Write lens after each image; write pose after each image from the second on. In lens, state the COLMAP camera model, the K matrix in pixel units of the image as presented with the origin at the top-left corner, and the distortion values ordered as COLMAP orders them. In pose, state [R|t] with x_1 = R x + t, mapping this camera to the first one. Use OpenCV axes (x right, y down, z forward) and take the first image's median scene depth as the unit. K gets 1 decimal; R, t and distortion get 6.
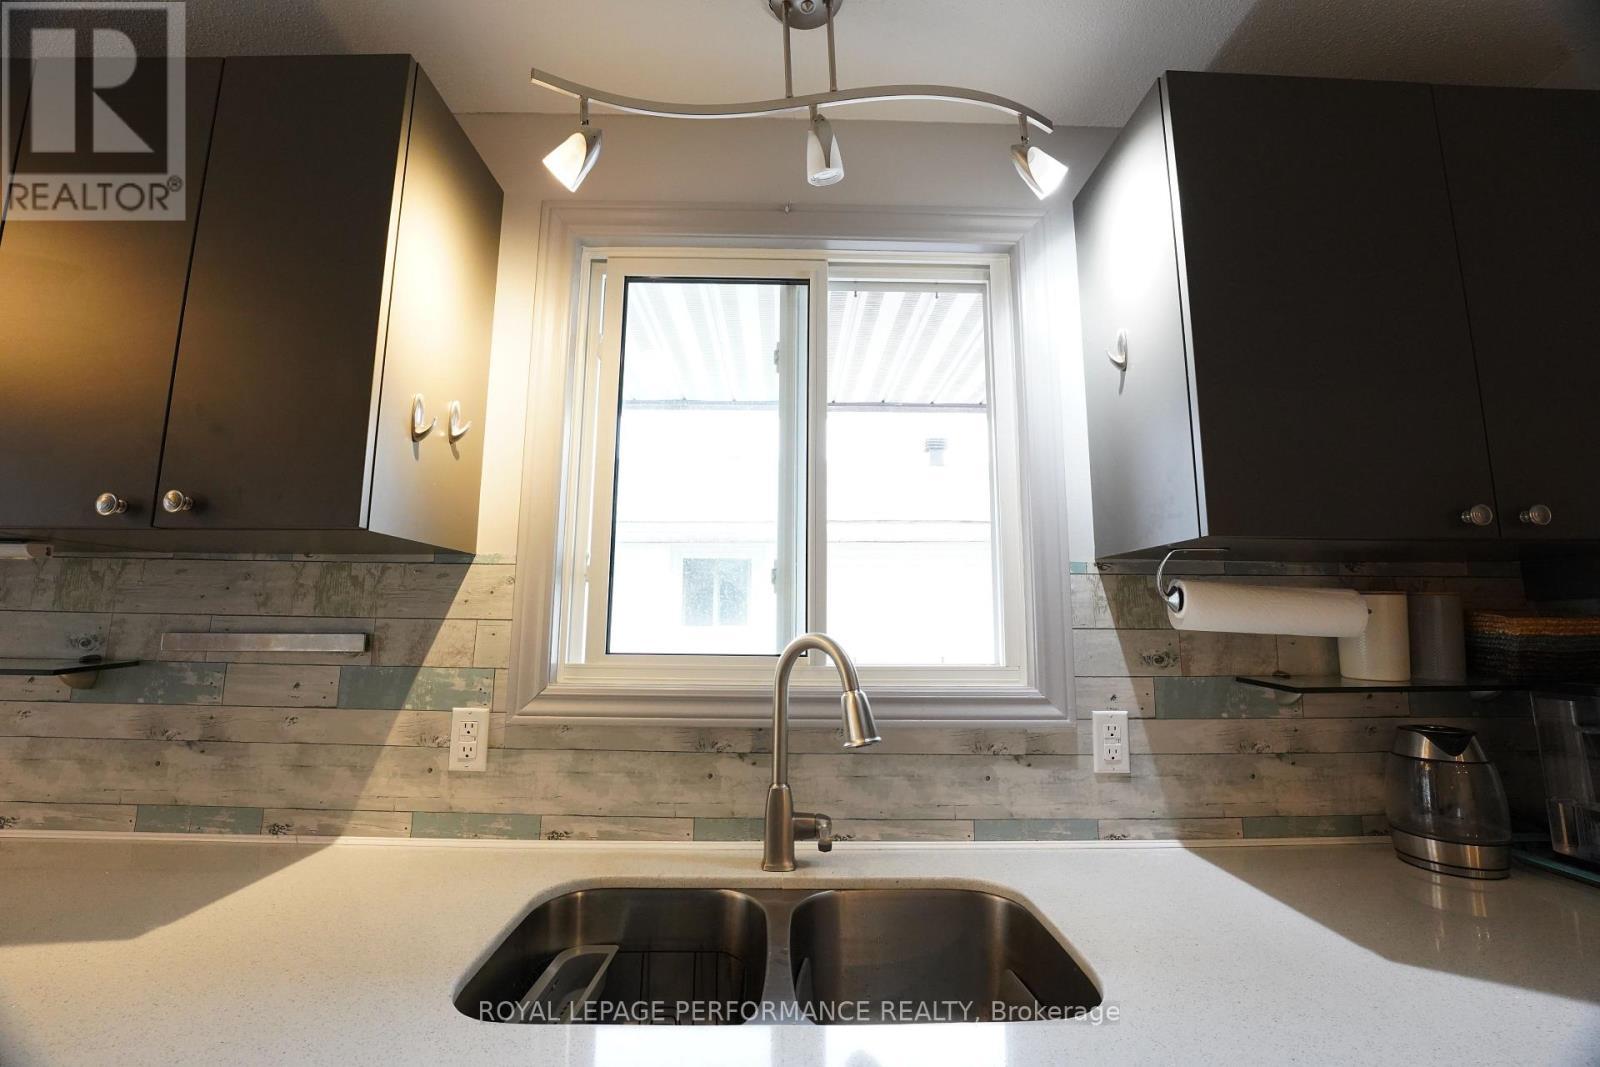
lens RADIAL K [[652.6, 0, 798.6], [0, 652.6, 533.9], [0, 0, 1]] dist [-0.028766, 0.003001]
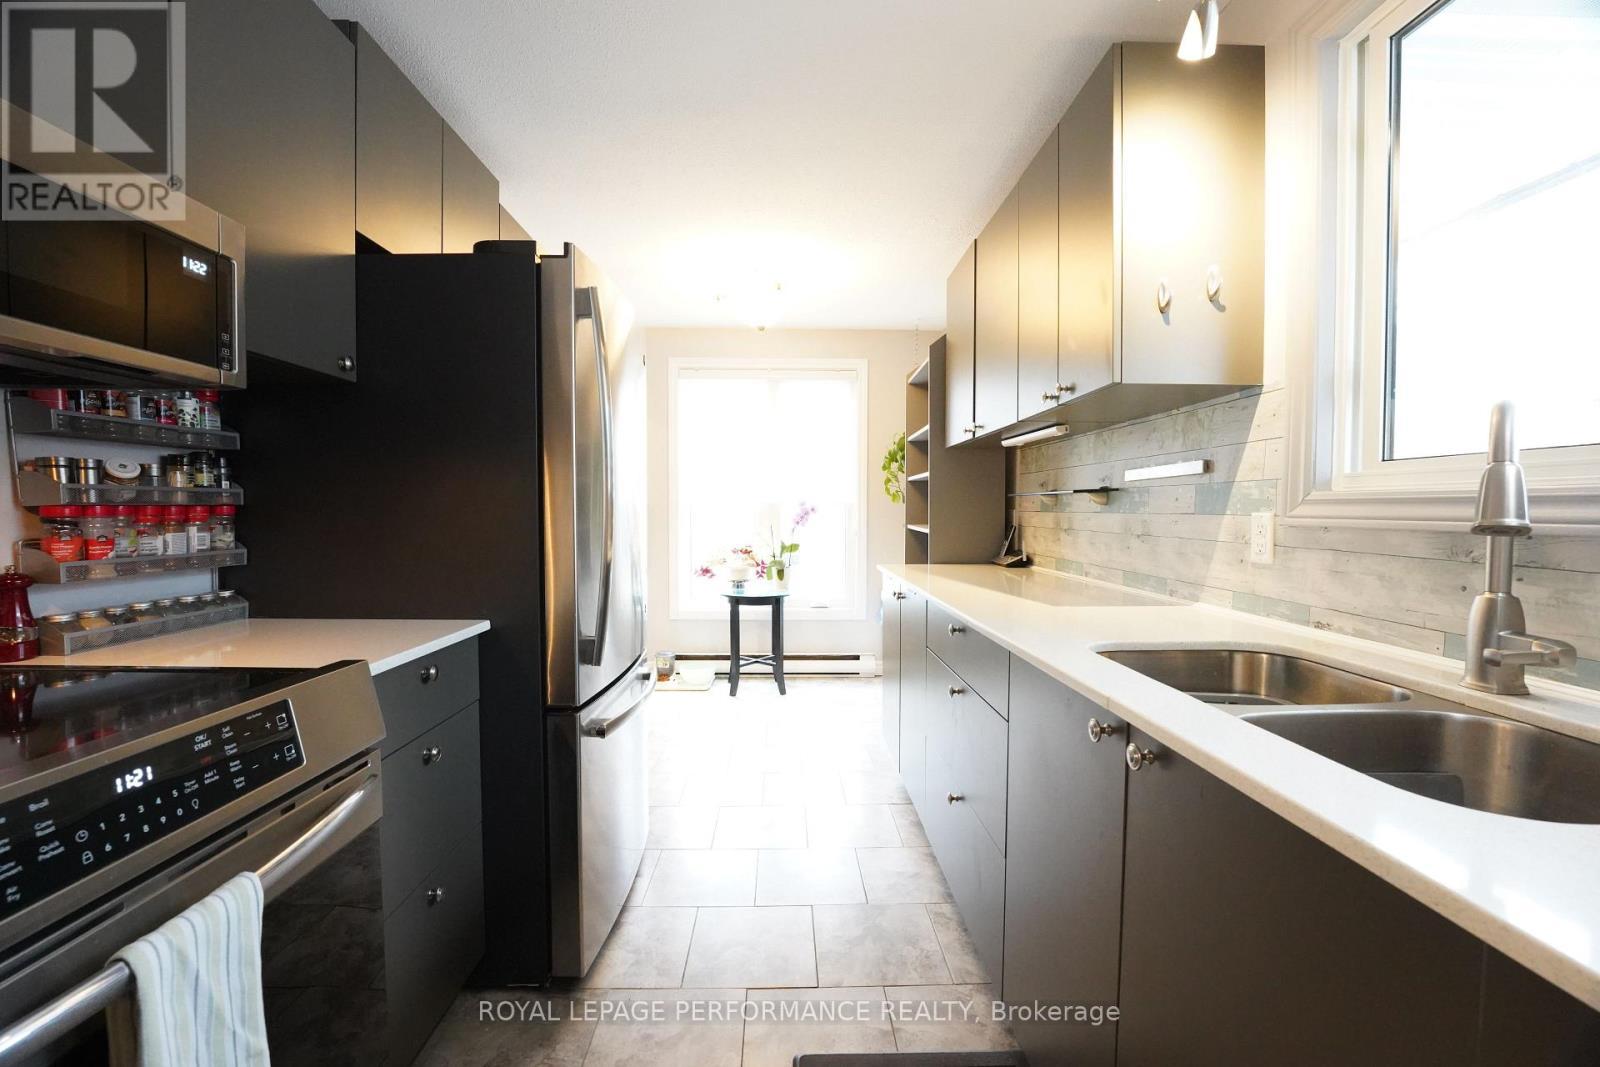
lens RADIAL K [[652.6, 0, 795.5], [0, 652.6, 533.1], [0, 0, 1]] dist [-0.028766, 0.003001]
pose [[-0.003670, 0.026412, -0.999644, 0.695353], [0.131583, 0.990972, 0.025700, 0.160988], [0.991298, -0.131442, -0.007113, 0.139297]]
